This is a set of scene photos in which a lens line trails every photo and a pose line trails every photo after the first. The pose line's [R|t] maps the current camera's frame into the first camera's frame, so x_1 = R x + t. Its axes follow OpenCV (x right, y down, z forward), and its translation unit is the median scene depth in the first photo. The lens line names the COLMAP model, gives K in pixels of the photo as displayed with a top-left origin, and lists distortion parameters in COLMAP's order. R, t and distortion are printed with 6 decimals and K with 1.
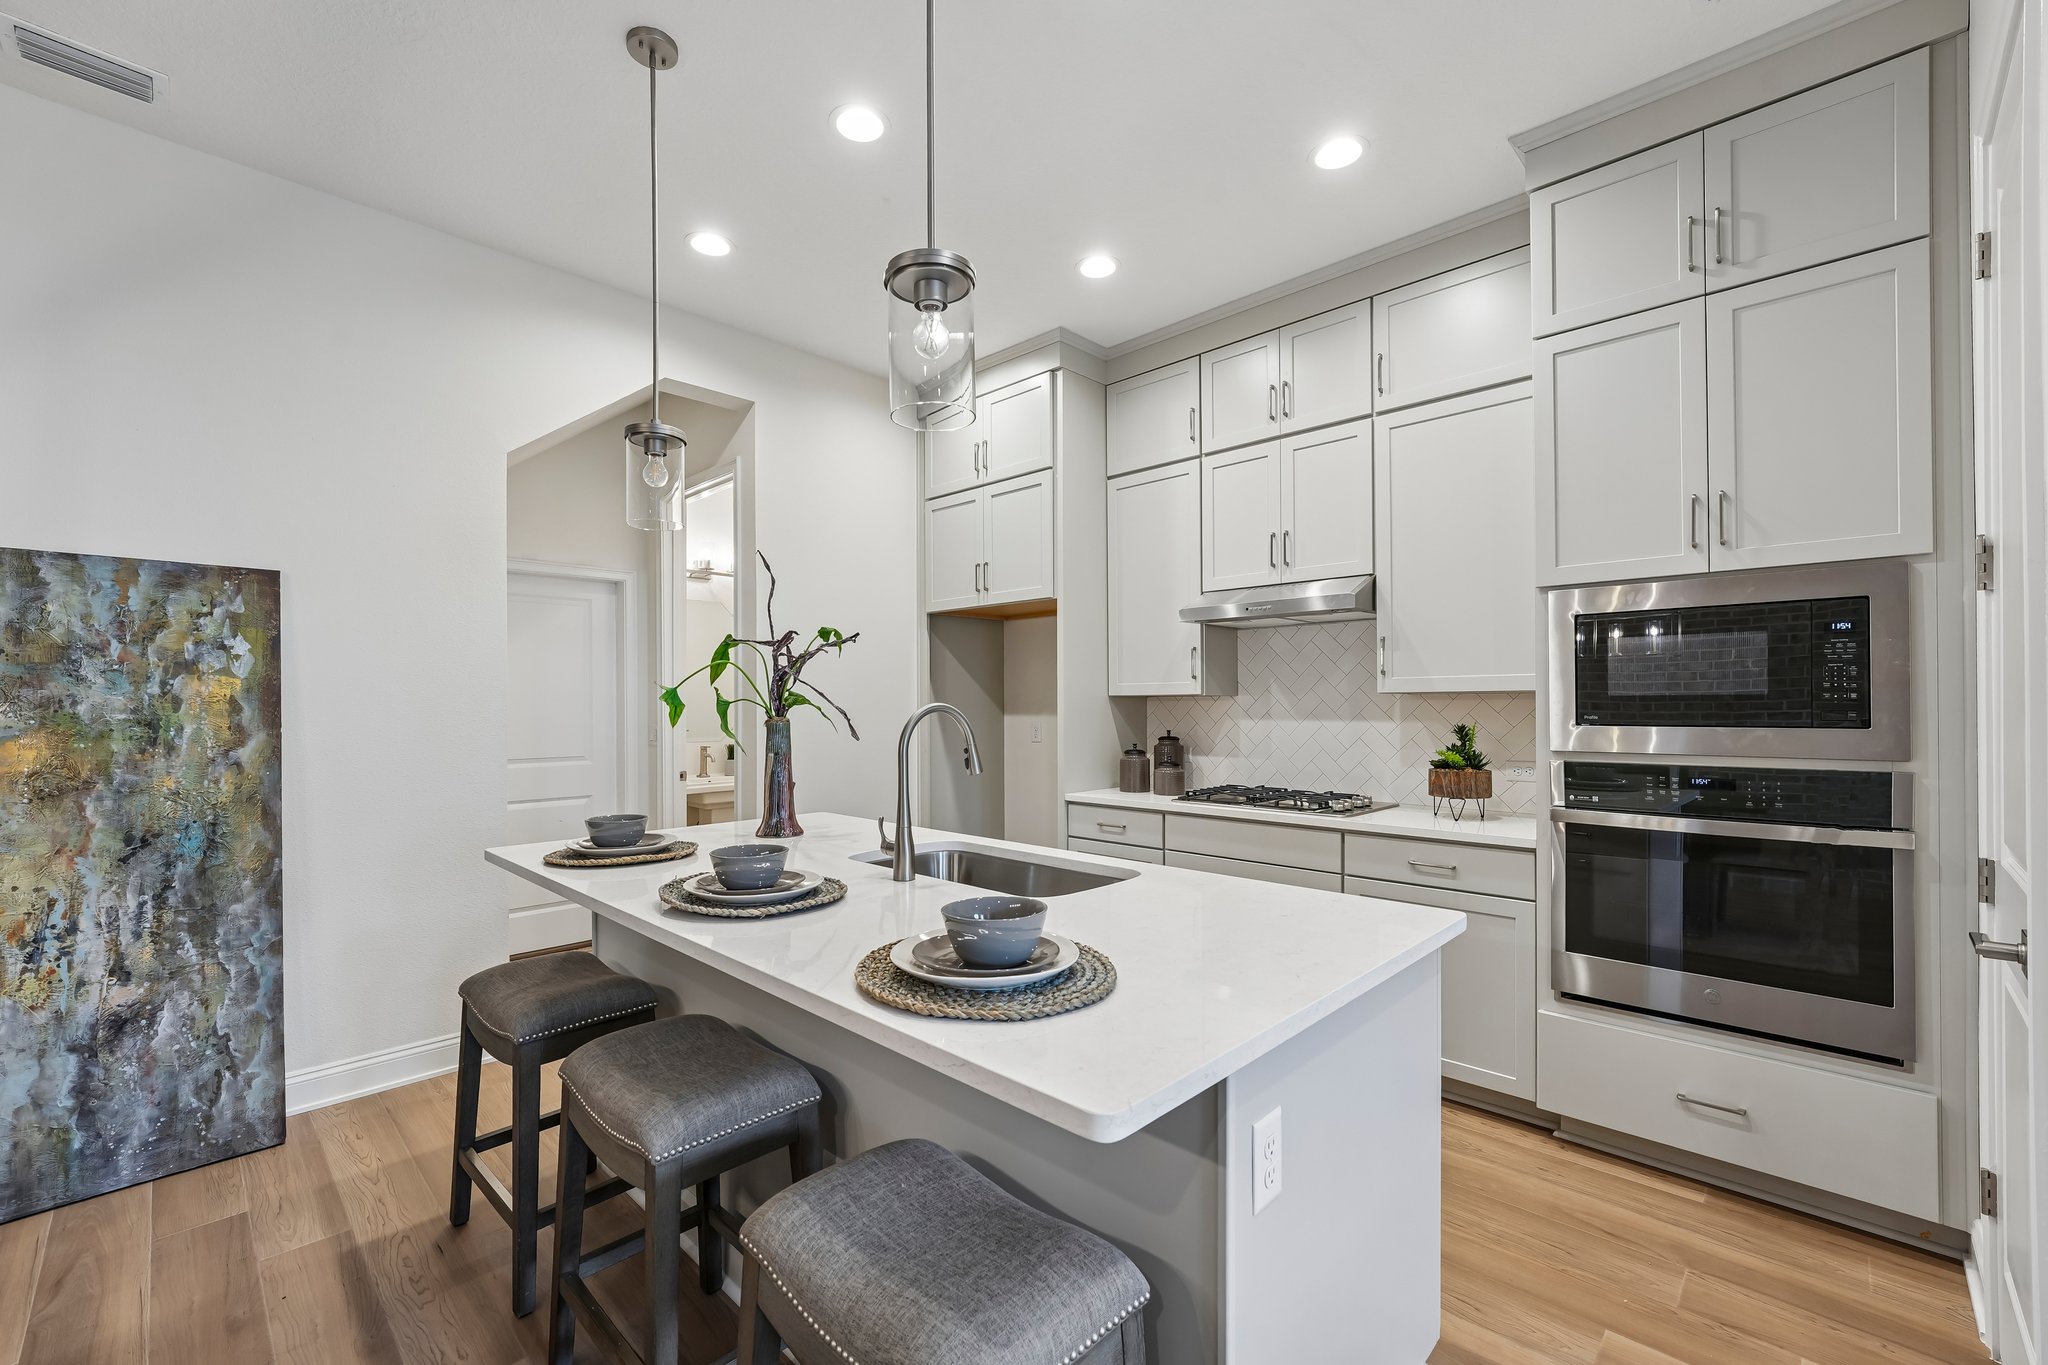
lens RADIAL K [[845.9, 0, 1028.9], [0, 845.9, 699.3], [0, 0, 1]] dist [-0.012080, 0.003470]
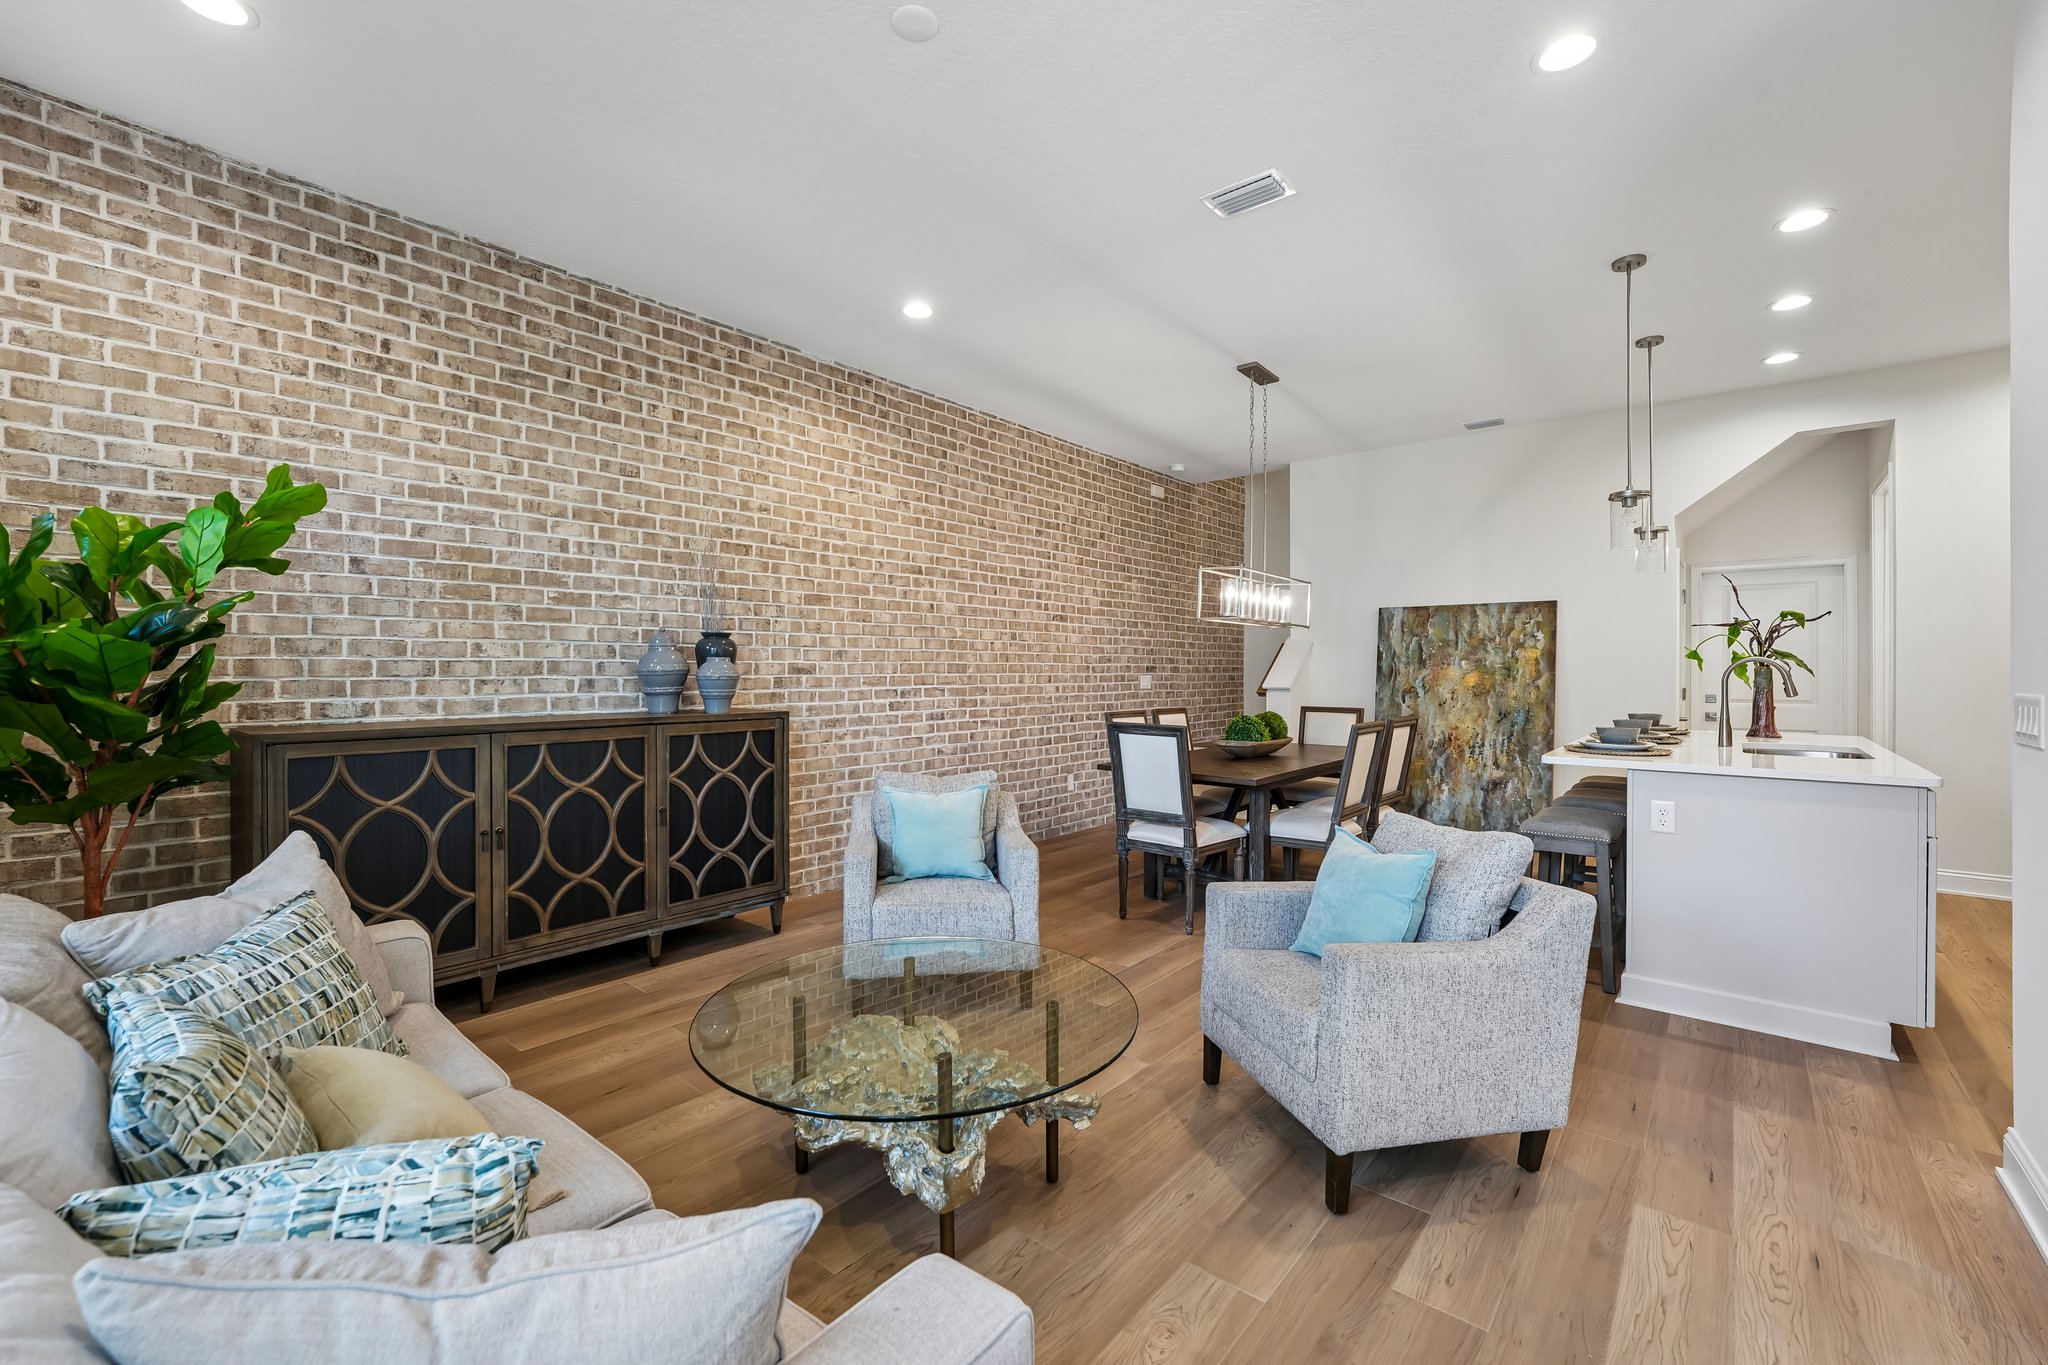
lens RADIAL K [[845.9, 0, 1008.7], [0, 845.9, 672.7], [0, 0, 1]] dist [-0.012080, 0.003470]
pose [[0.058050, 0.007350, -0.998287, 1.284391], [0.004570, 0.999960, 0.007628, 0.014253], [0.998303, -0.005005, 0.058014, -0.588440]]
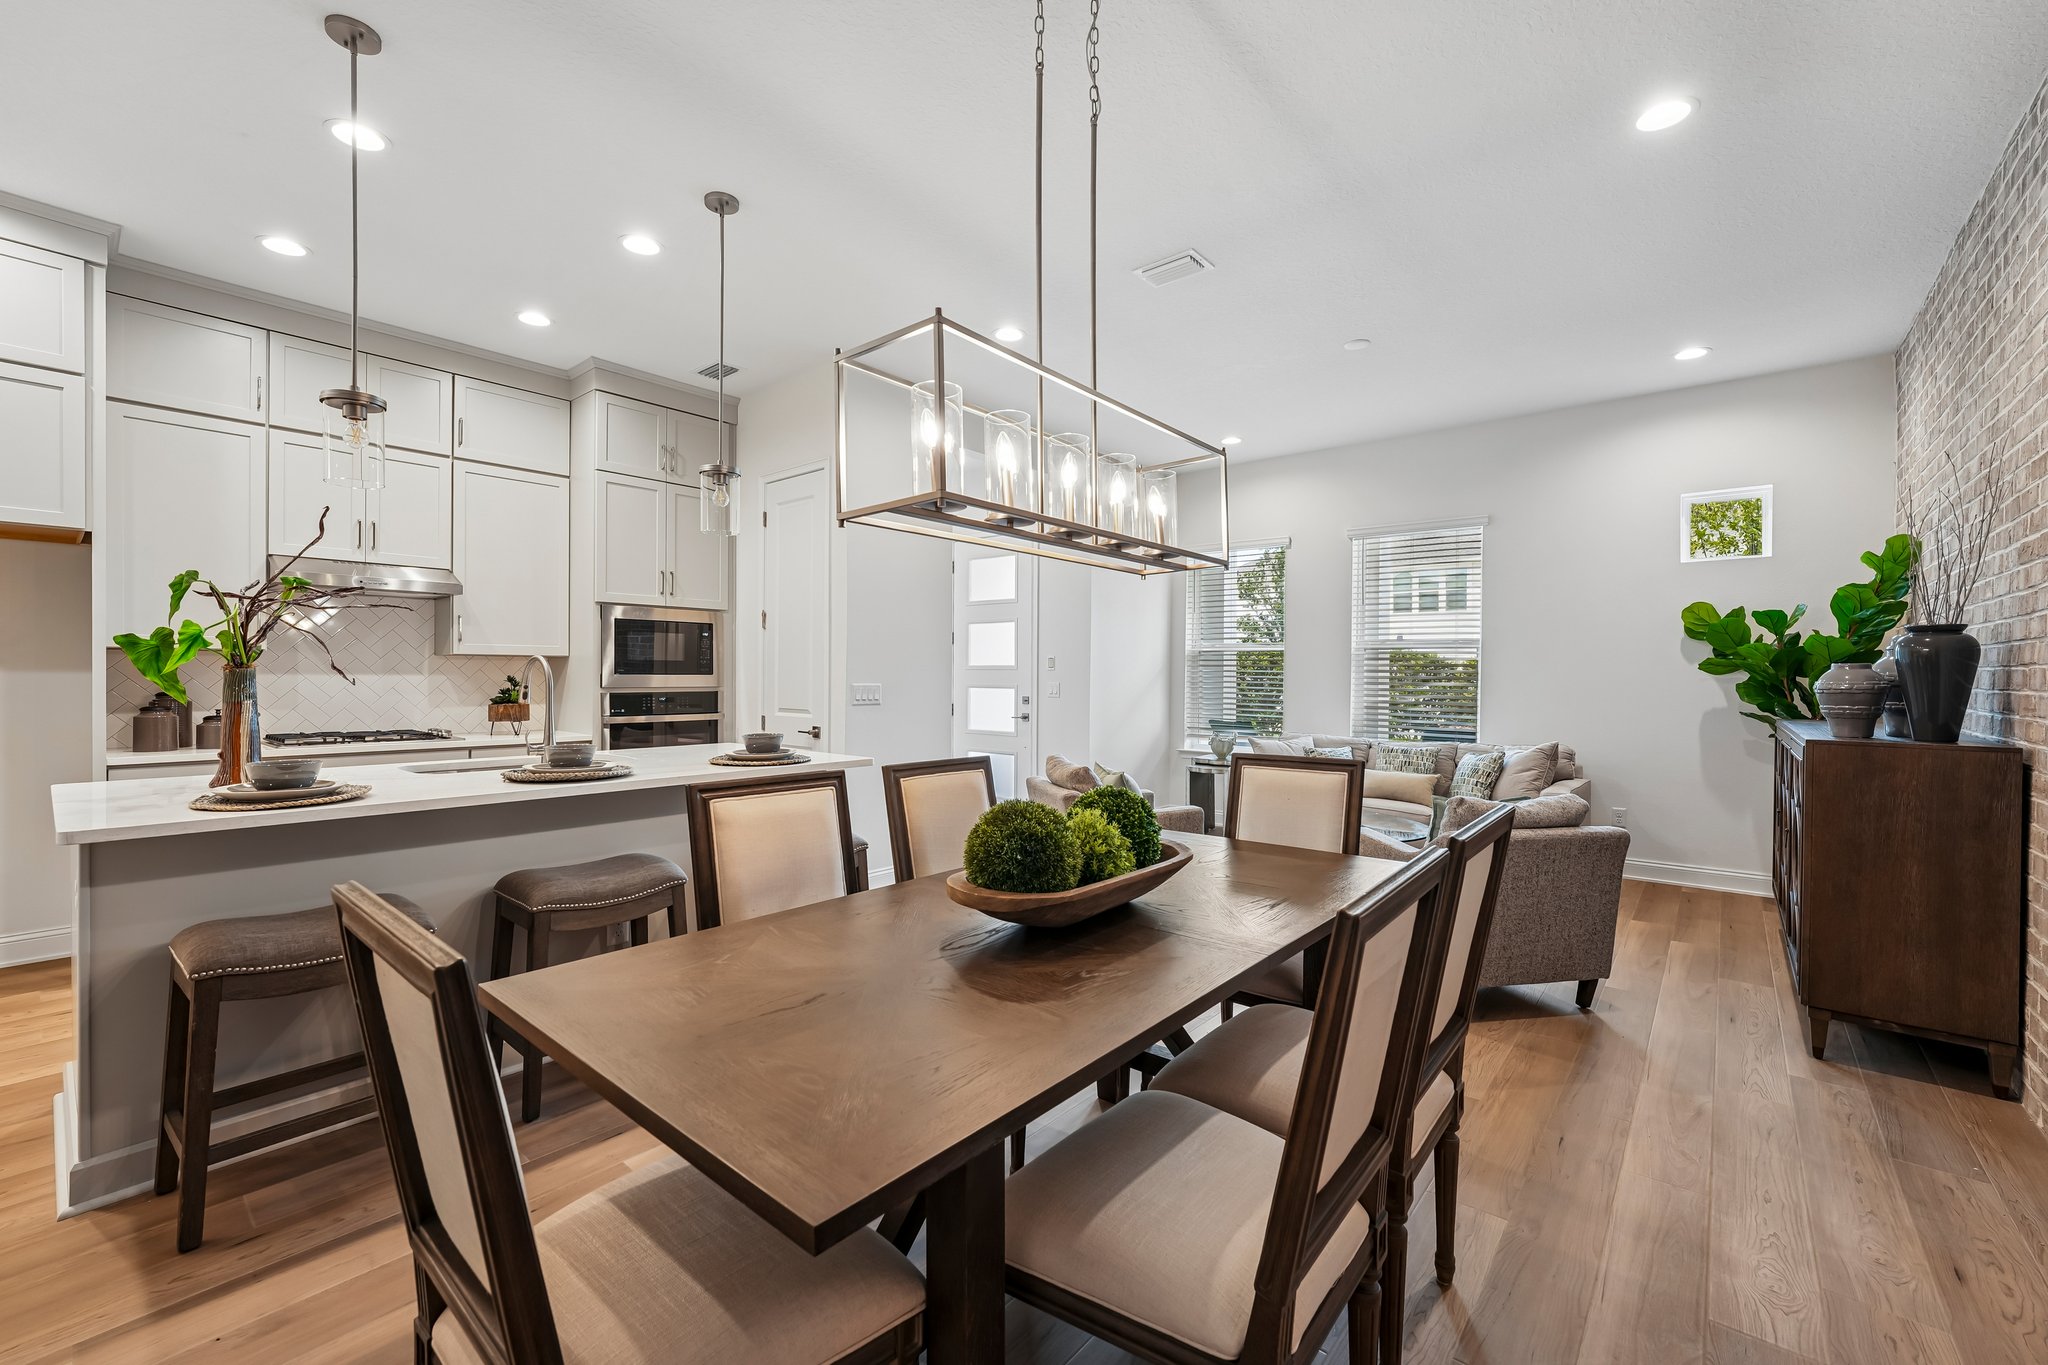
lens RADIAL K [[845.9, 0, 1007.5], [0, 845.9, 681.2], [0, 0, 1]] dist [-0.012080, 0.003470]
pose [[-0.058082, -0.002491, 0.998309, -1.309689], [-0.010626, 0.999942, 0.001877, 0.031716], [-0.998255, -0.010499, -0.058105, 0.187428]]
